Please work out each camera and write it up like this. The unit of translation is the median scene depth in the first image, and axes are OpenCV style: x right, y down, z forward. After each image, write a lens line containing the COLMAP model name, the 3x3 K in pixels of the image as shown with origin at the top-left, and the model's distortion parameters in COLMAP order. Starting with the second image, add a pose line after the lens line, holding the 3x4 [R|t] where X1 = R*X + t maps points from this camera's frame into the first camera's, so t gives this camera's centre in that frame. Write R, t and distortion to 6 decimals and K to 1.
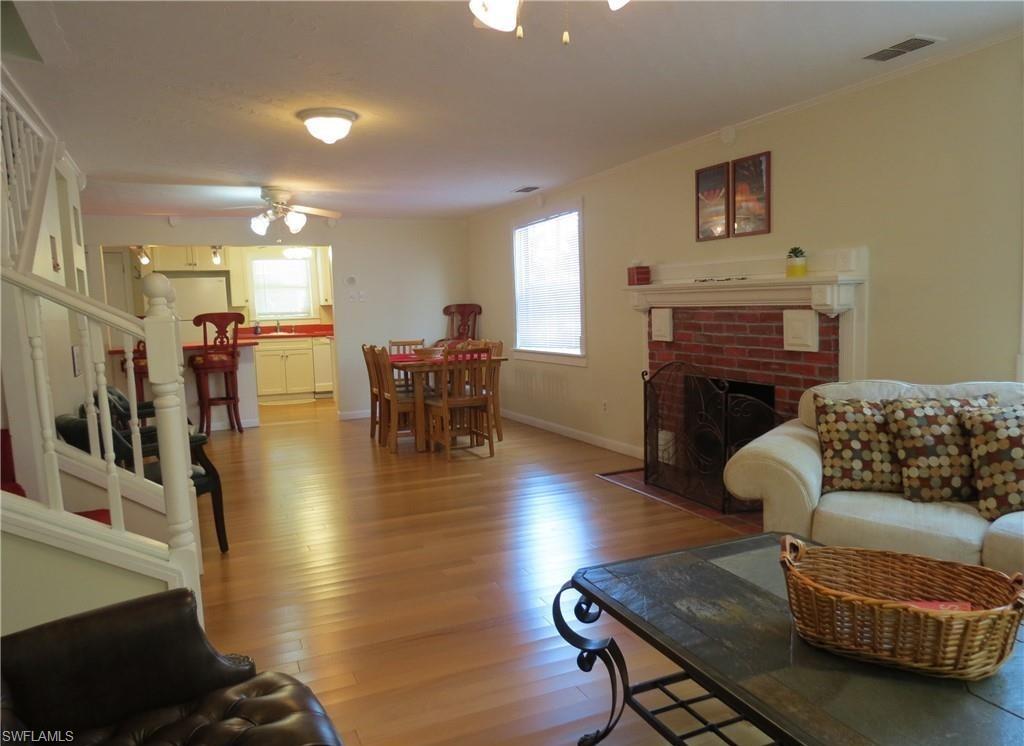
lens RADIAL K [[722.3, 0, 509.3], [0, 722.3, 390.3], [0, 0, 1]] dist [-0.020810, 0.000169]
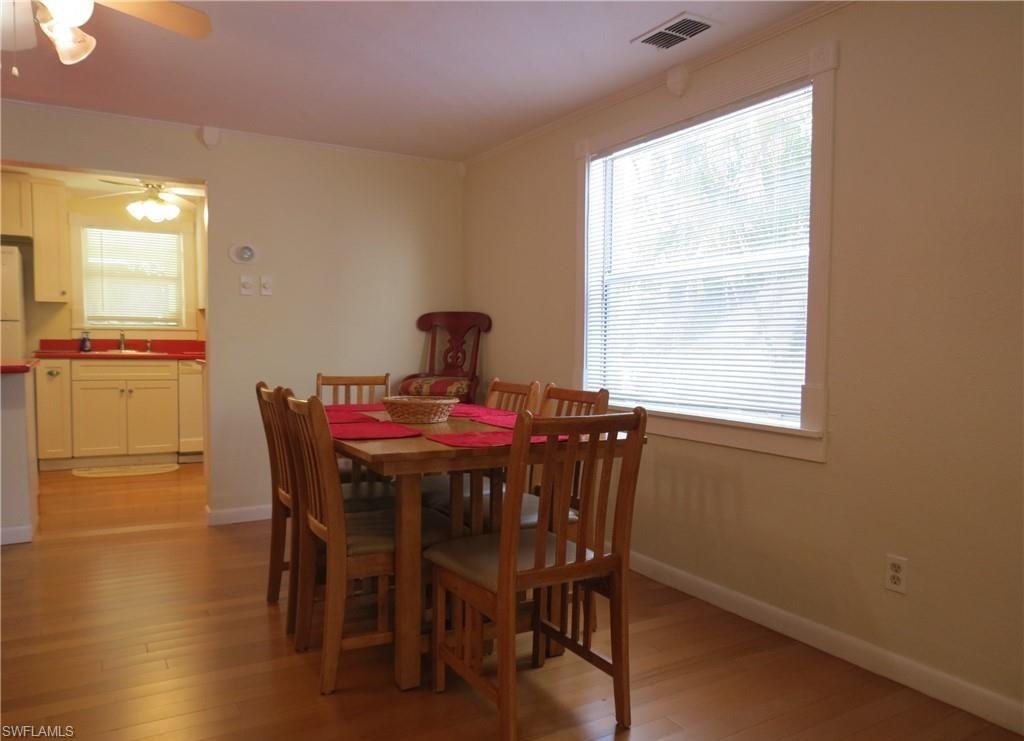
lens RADIAL K [[714.4, 0, 498.1], [0, 714.4, 393.1], [0, 0, 1]] dist [-0.035914, -0.000432]
pose [[0.993106, 0.038020, 0.110886, -0.093851], [-0.033370, 0.998496, -0.043502, -0.037616], [-0.112373, 0.039502, 0.992881, 0.488073]]
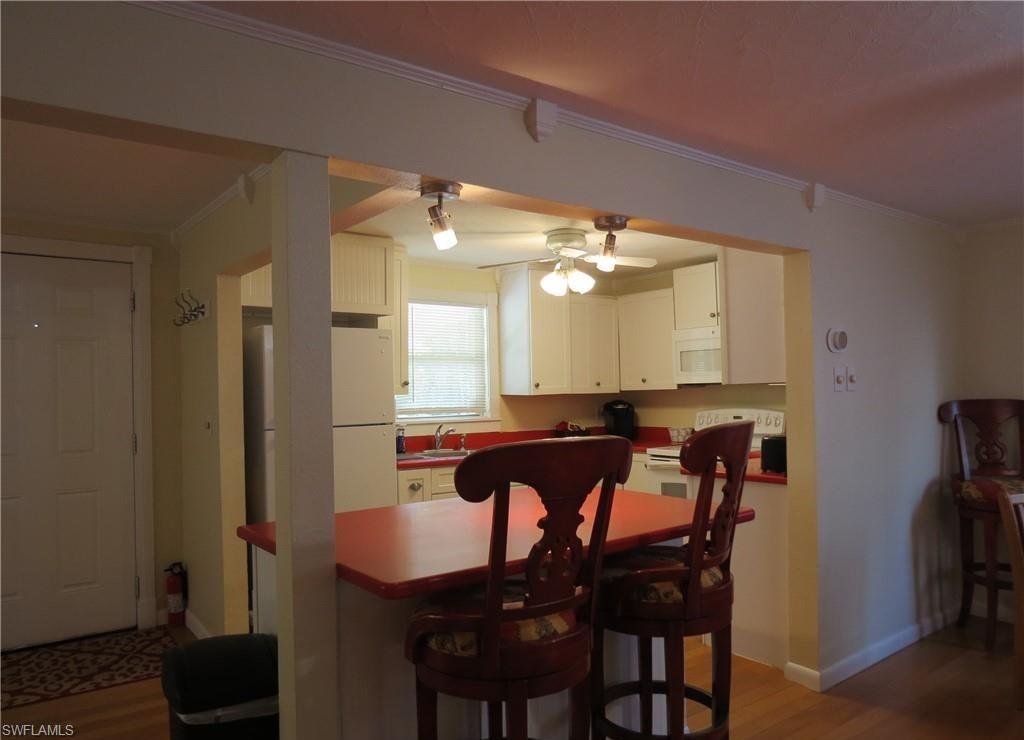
lens RADIAL K [[717.2, 0, 514.0], [0, 717.2, 386.1], [0, 0, 1]] dist [-0.000015, 0.001122]
pose [[0.970405, 0.020305, 0.240629, -0.496494], [0.011566, 0.991407, -0.130300, -0.075093], [-0.241207, 0.129227, 0.961831, 0.658850]]
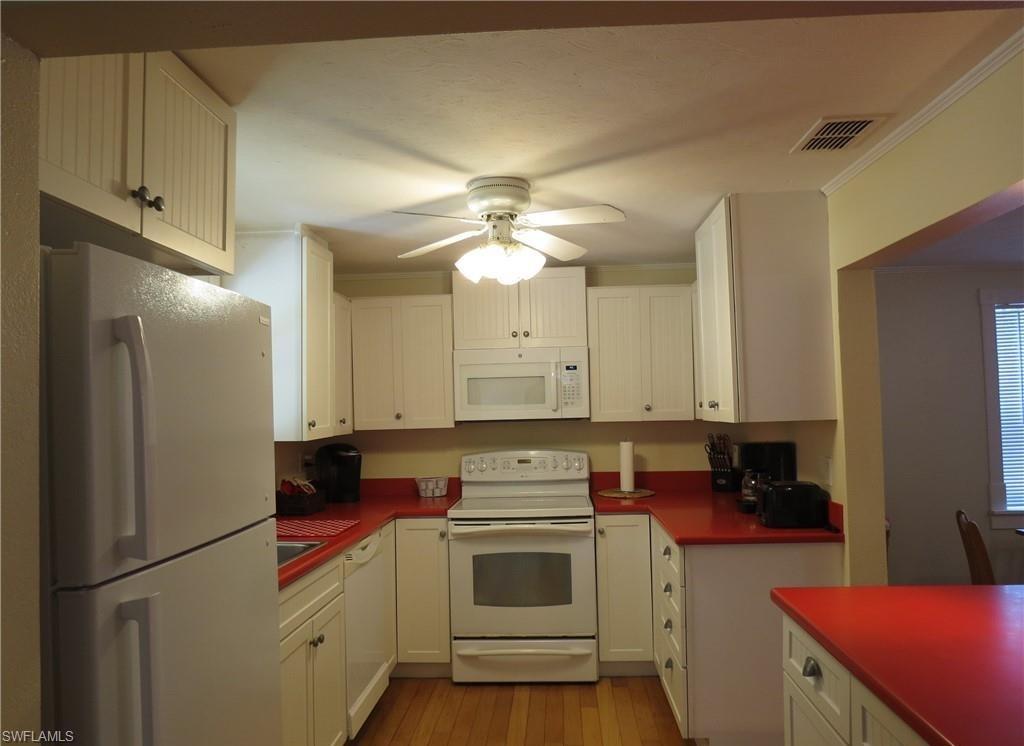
lens RADIAL K [[722.3, 0, 509.3], [0, 722.3, 390.3], [0, 0, 1]] dist [-0.020810, 0.000169]
pose [[0.463553, 0.051093, 0.884595, -0.624005], [0.111325, 0.987067, -0.115349, -0.119914], [-0.879048, 0.151947, 0.451870, 0.992733]]
